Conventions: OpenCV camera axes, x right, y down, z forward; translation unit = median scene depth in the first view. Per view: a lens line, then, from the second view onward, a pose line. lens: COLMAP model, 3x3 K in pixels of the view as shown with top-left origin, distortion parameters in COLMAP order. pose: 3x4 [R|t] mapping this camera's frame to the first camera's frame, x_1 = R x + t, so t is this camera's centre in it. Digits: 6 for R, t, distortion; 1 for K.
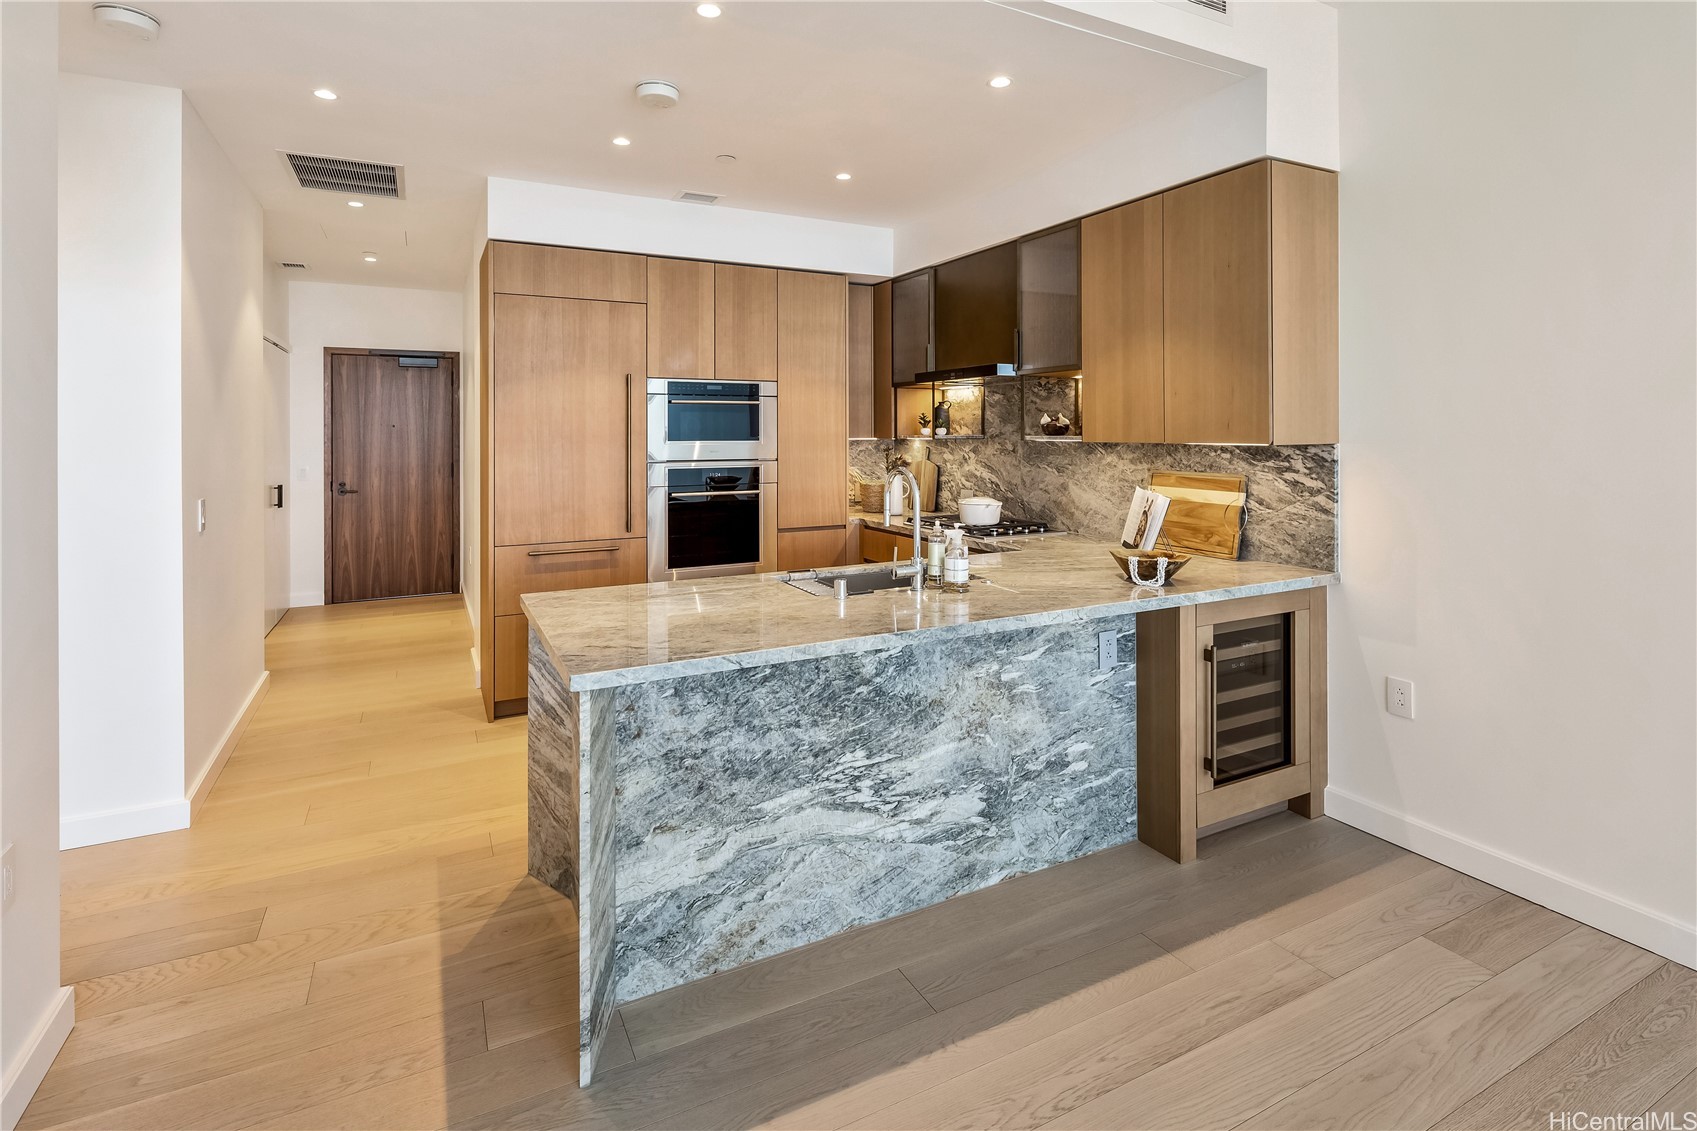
lens RADIAL K [[820.6, 0, 846.7], [0, 820.6, 415.8], [0, 0, 1]] dist [0.002713, -0.000211]
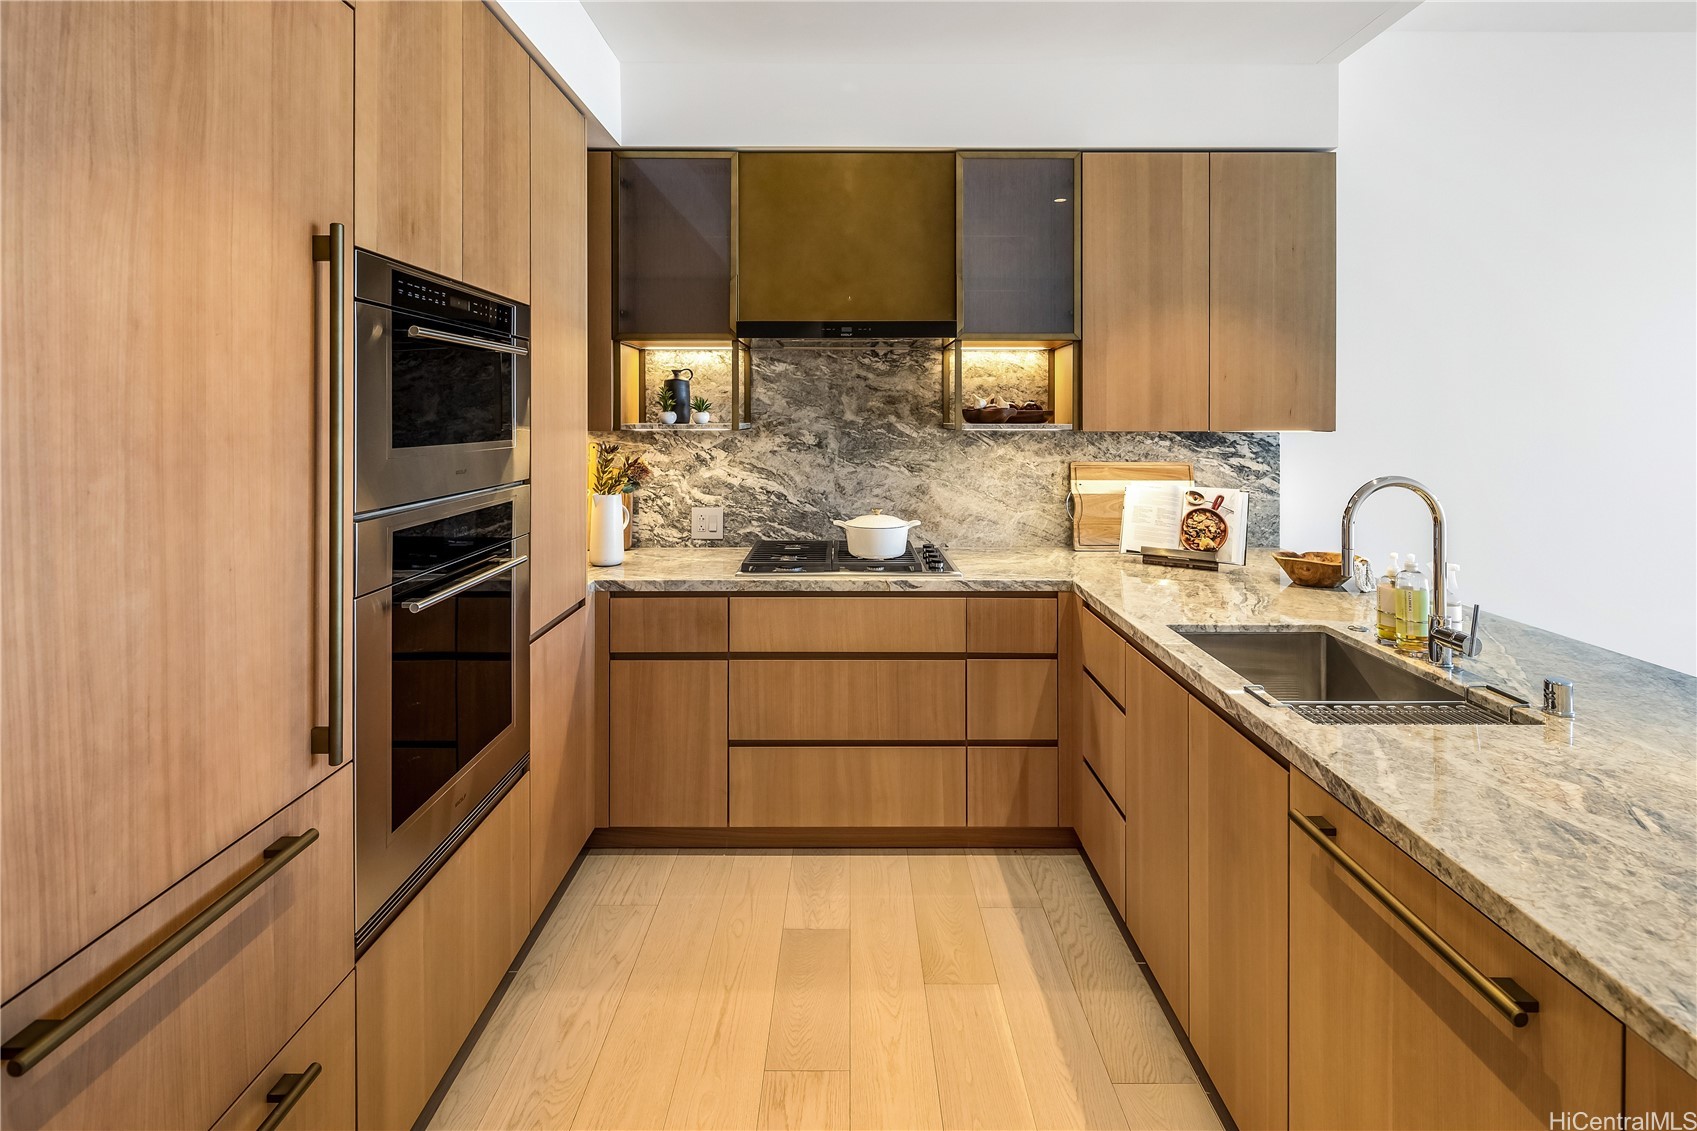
lens RADIAL K [[820.6, 0, 846.7], [0, 820.6, 415.8], [0, 0, 1]] dist [0.002713, -0.000211]
pose [[0.458421, 0.000269, 0.888735, -0.449547], [-0.017992, 0.999798, 0.008979, 0.011770], [-0.888553, -0.020106, 0.458333, 0.715893]]
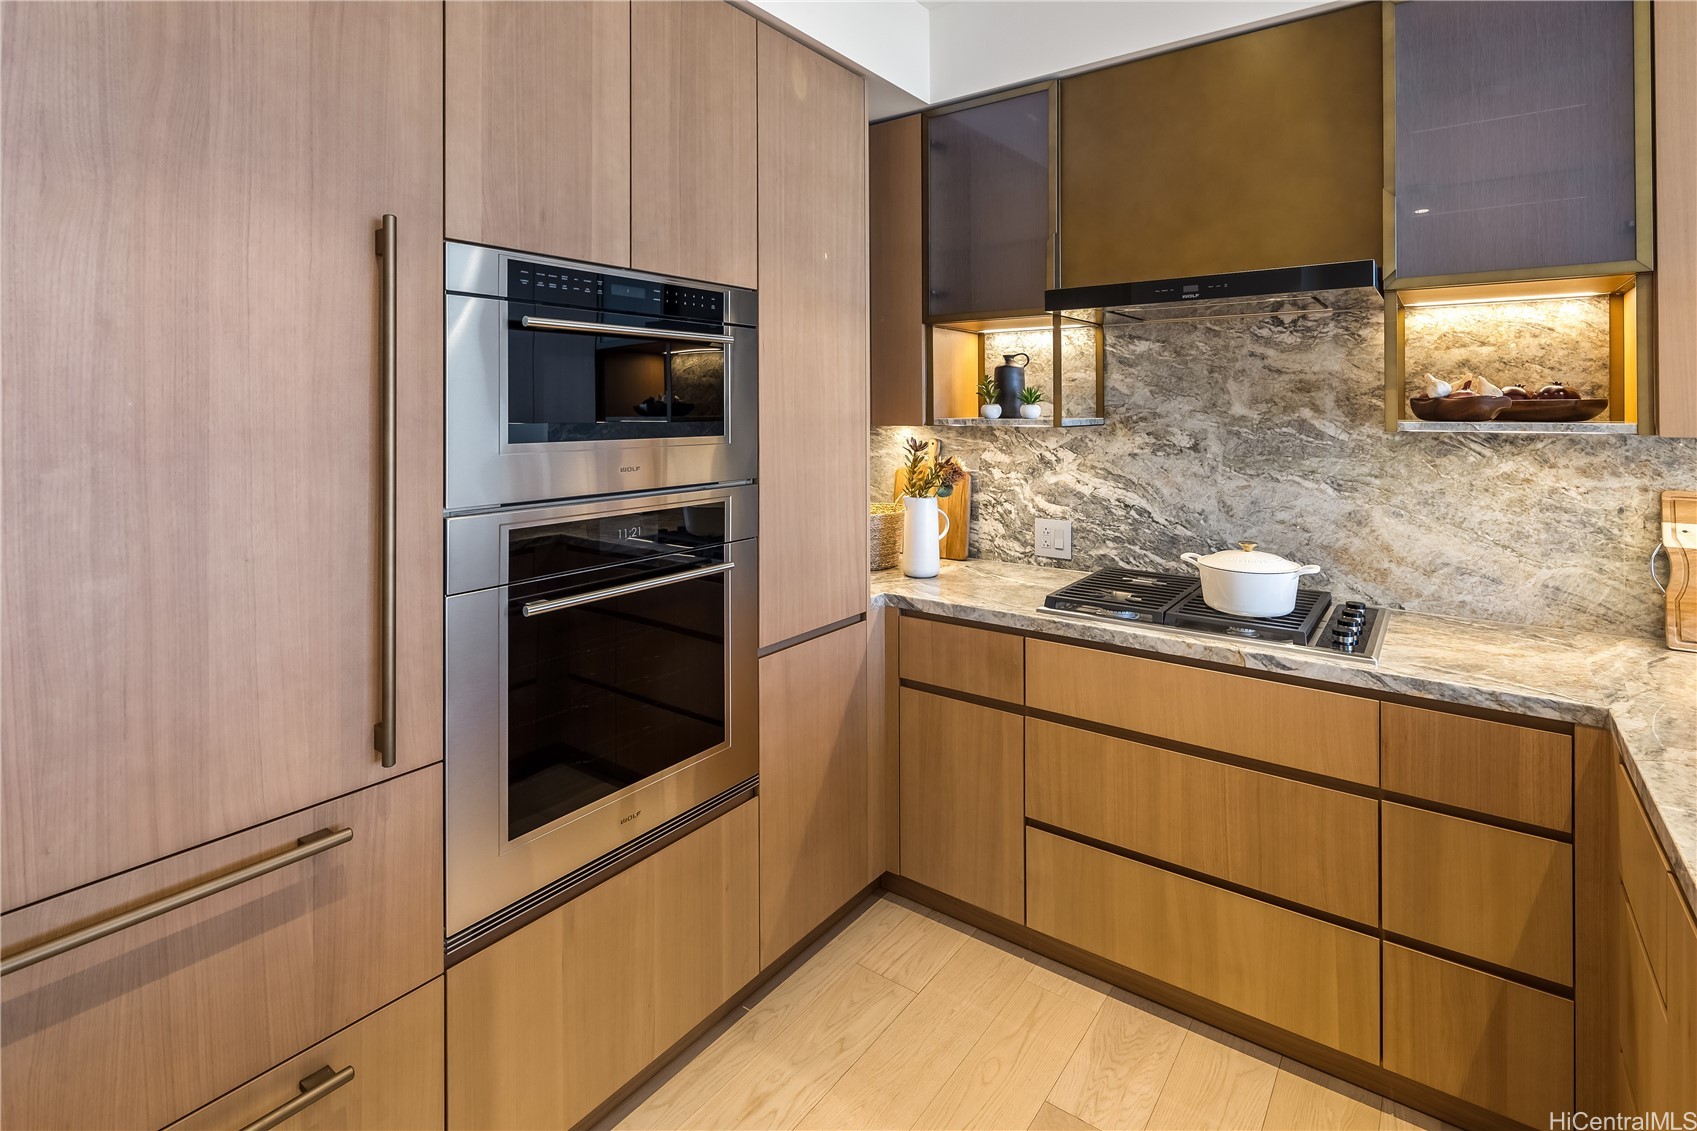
lens RADIAL K [[820.4, 0, 844.7], [0, 820.4, 403.3], [0, 0, 1]] dist [0.000183, -0.001135]
pose [[0.897513, 0.002095, 0.440983, -0.252781], [-0.008001, 0.999901, 0.011534, 0.010529], [-0.440915, -0.013880, 0.897441, 0.682772]]
